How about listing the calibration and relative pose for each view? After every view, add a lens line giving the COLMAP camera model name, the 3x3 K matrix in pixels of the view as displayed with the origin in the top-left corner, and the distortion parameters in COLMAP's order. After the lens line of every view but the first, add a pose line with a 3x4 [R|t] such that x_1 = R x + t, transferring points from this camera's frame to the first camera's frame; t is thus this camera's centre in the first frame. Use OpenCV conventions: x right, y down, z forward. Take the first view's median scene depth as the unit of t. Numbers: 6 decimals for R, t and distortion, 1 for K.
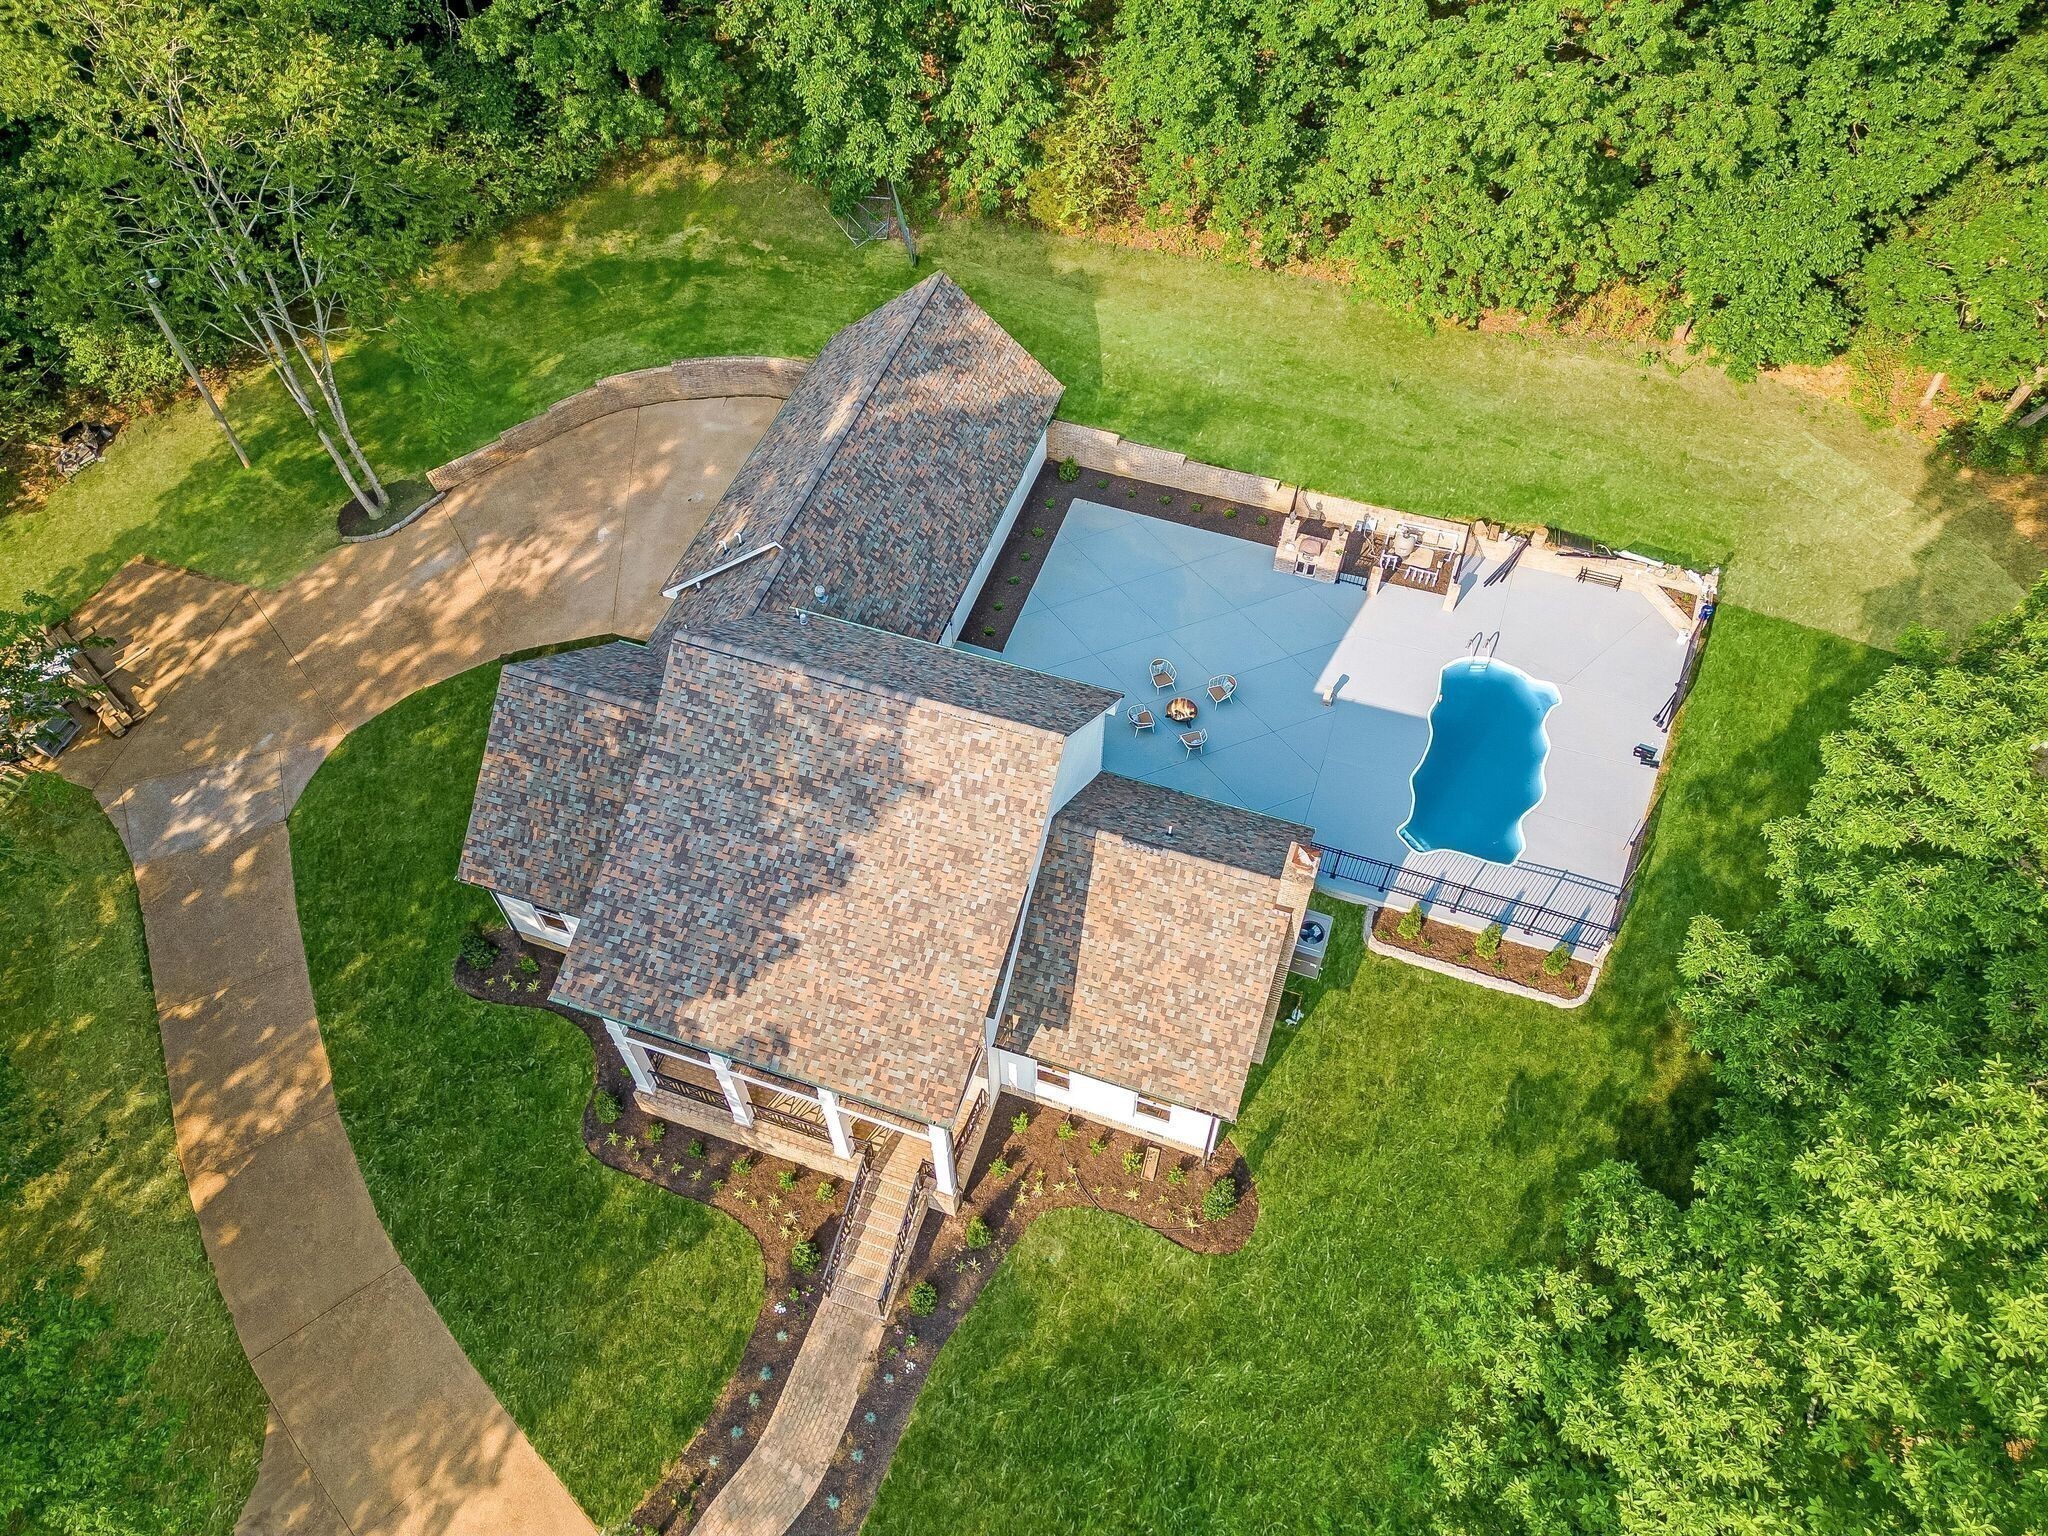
lens RADIAL K [[1520.9, 0, 1048.1], [0, 1520.9, 802.9], [0, 0, 1]] dist [0.061354, -0.006199]
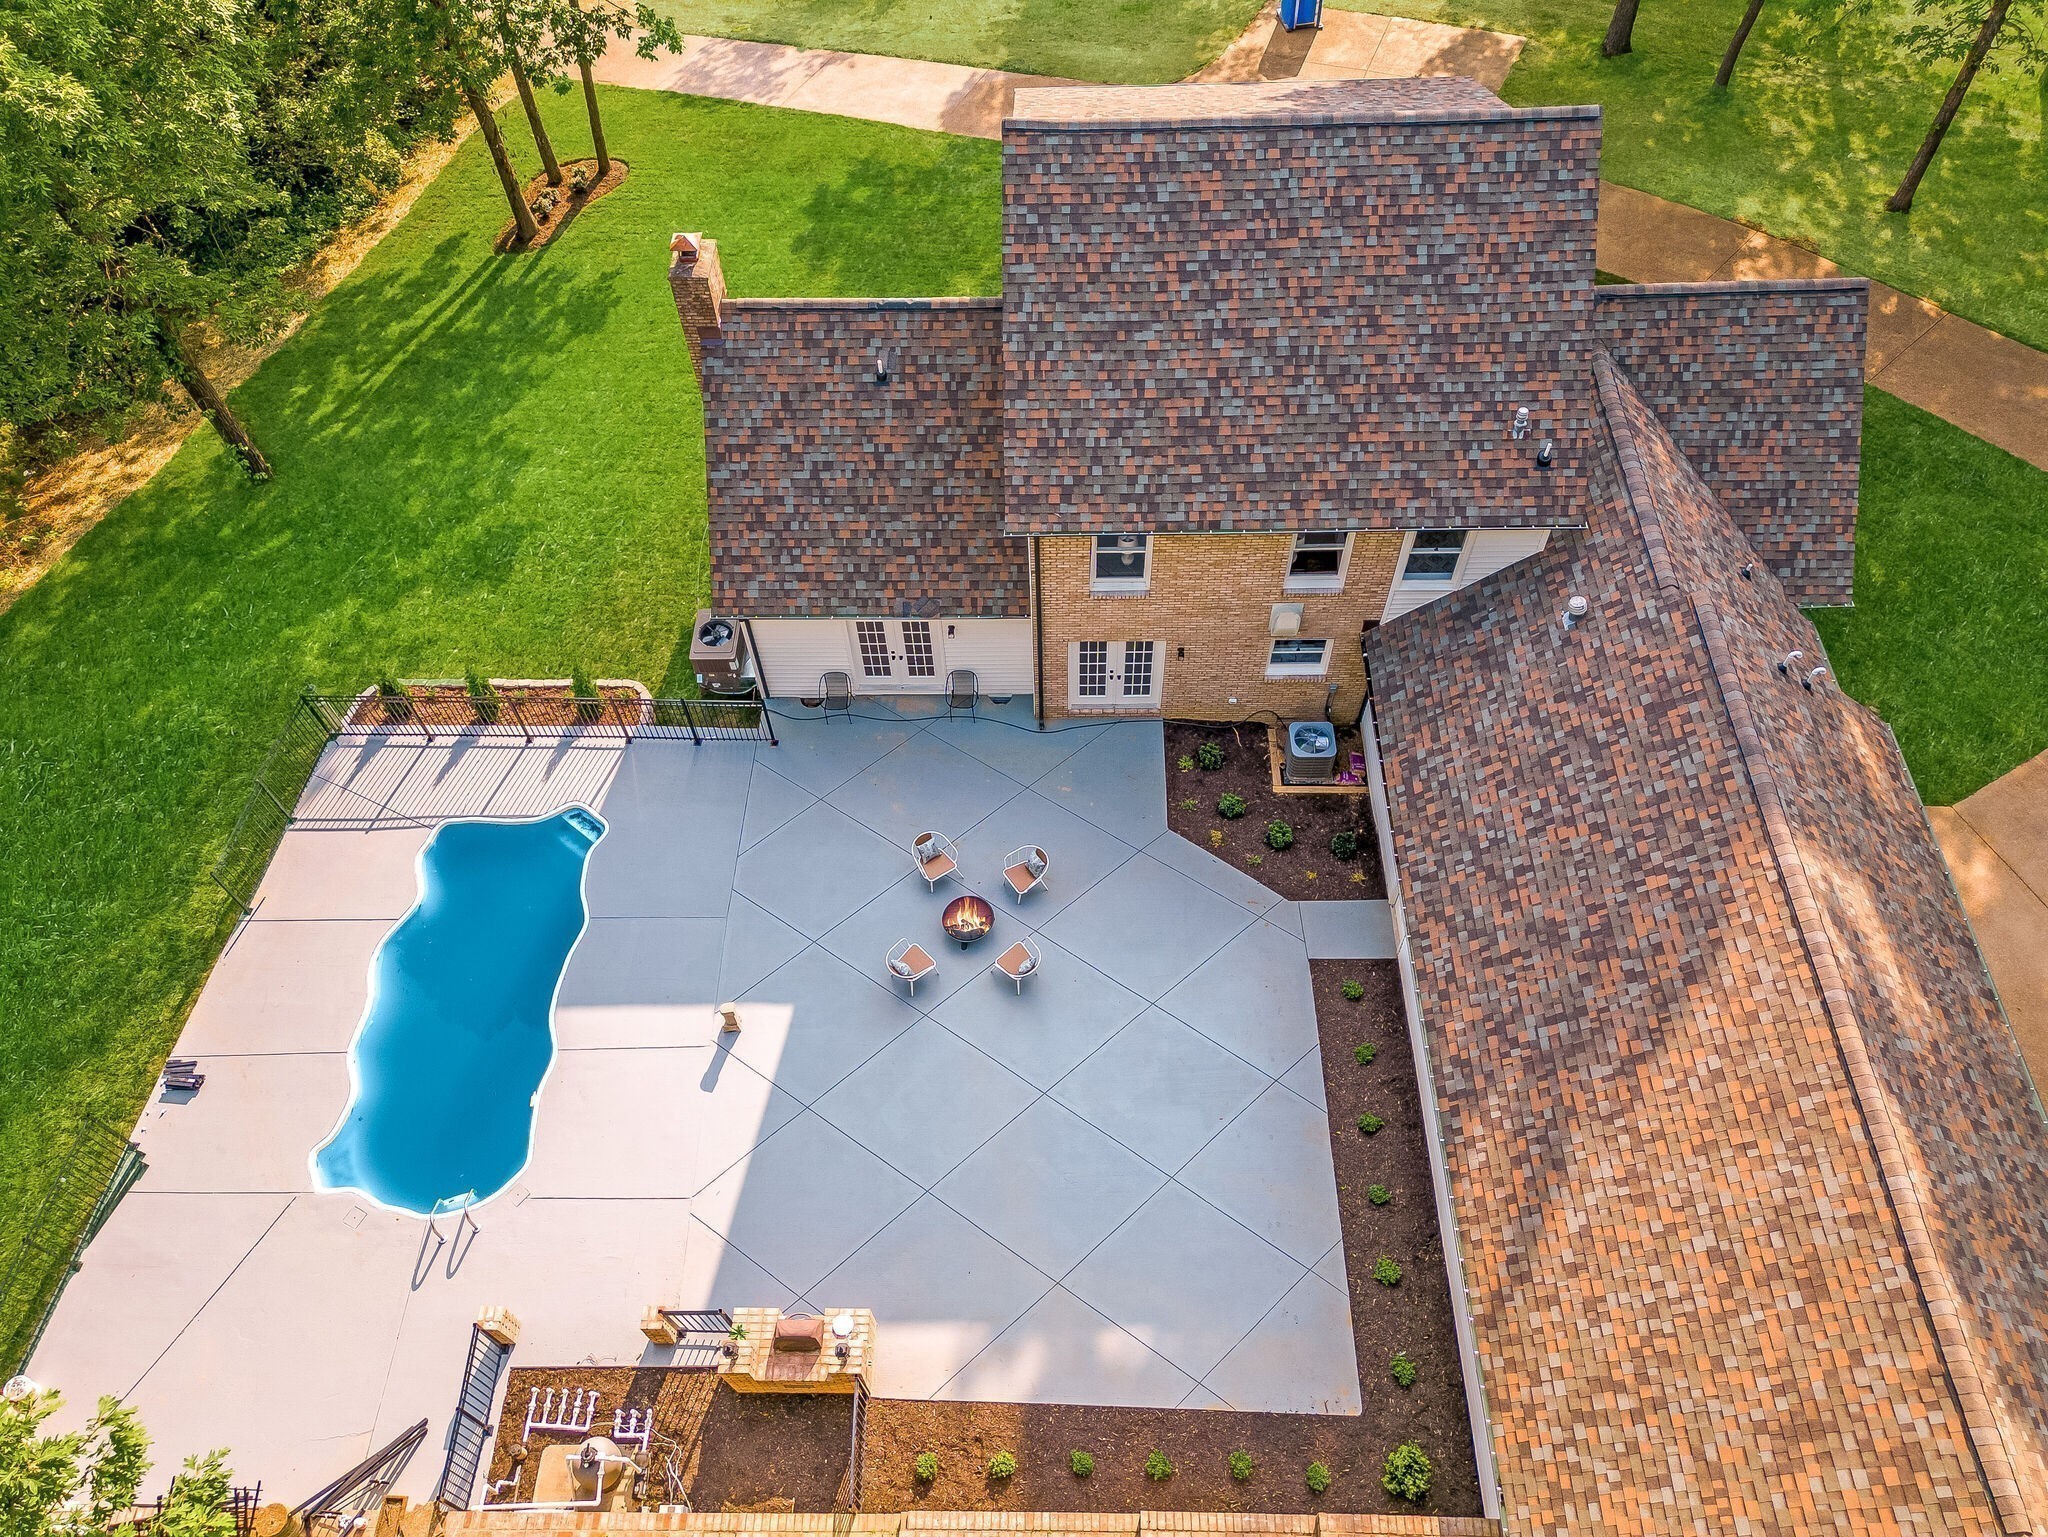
lens RADIAL K [[1530.8, 0, 1019.5], [0, 1530.8, 813.2], [0, 0, 1]] dist [0.077319, -0.069462]
pose [[-0.953746, 0.268860, -0.134474, 0.140157], [-0.207720, -0.266048, 0.941314, -0.621461], [0.217305, 0.925707, 0.309589, 0.791978]]
